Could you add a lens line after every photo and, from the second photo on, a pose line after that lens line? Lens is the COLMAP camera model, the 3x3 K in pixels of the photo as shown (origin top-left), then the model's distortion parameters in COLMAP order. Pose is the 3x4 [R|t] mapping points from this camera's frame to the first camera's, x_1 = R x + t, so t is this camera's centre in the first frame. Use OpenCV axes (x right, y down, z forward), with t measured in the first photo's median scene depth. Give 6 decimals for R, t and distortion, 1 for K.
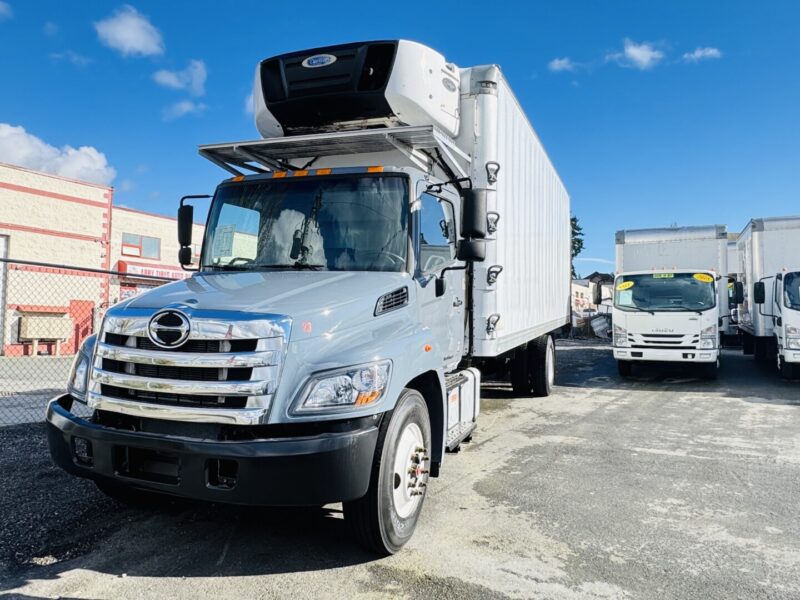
lens RADIAL K [[608.1, 0, 415.2], [0, 608.1, 299.6], [0, 0, 1]] dist [0.076672, -0.166315]
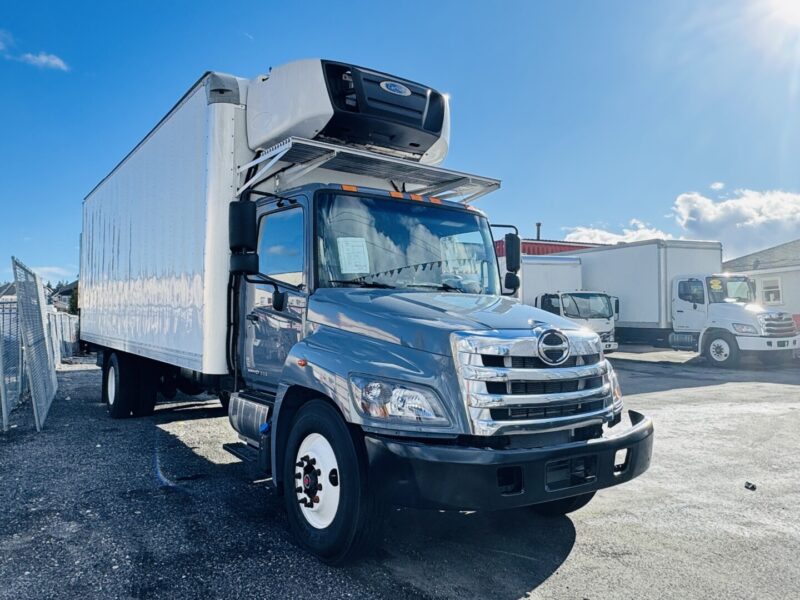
lens RADIAL K [[614.5, 0, 421.9], [0, 614.5, 300.2], [0, 0, 1]] dist [0.007831, -0.035516]
pose [[0.553497, 0.029164, 0.832341, -0.994549], [-0.006872, 0.999513, -0.030452, -0.001647], [-0.832823, 0.011135, 0.553427, 0.398803]]
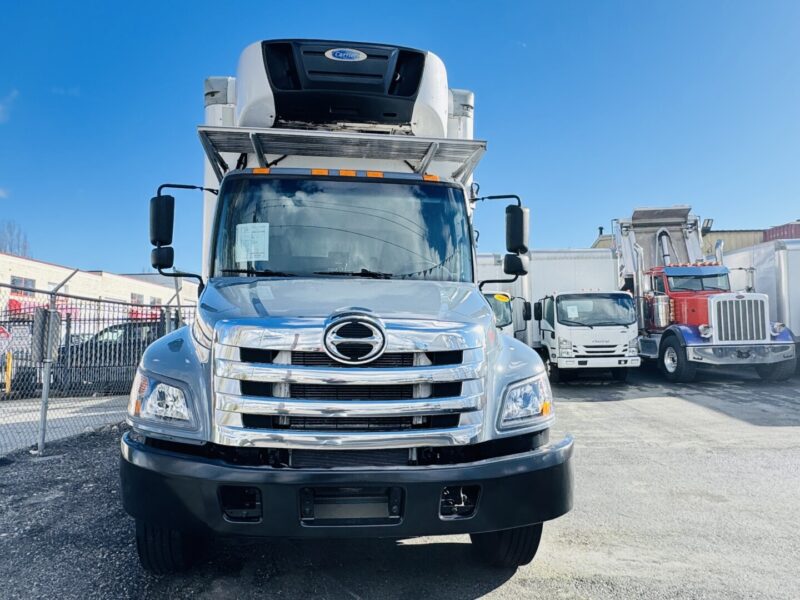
lens RADIAL K [[614.5, 0, 421.9], [0, 614.5, 300.2], [0, 0, 1]] dist [0.007831, -0.035516]
pose [[0.882670, 0.017273, 0.469675, -0.491566], [-0.000773, 0.999376, -0.035300, 0.014276], [-0.469992, 0.030796, 0.882133, 0.138294]]
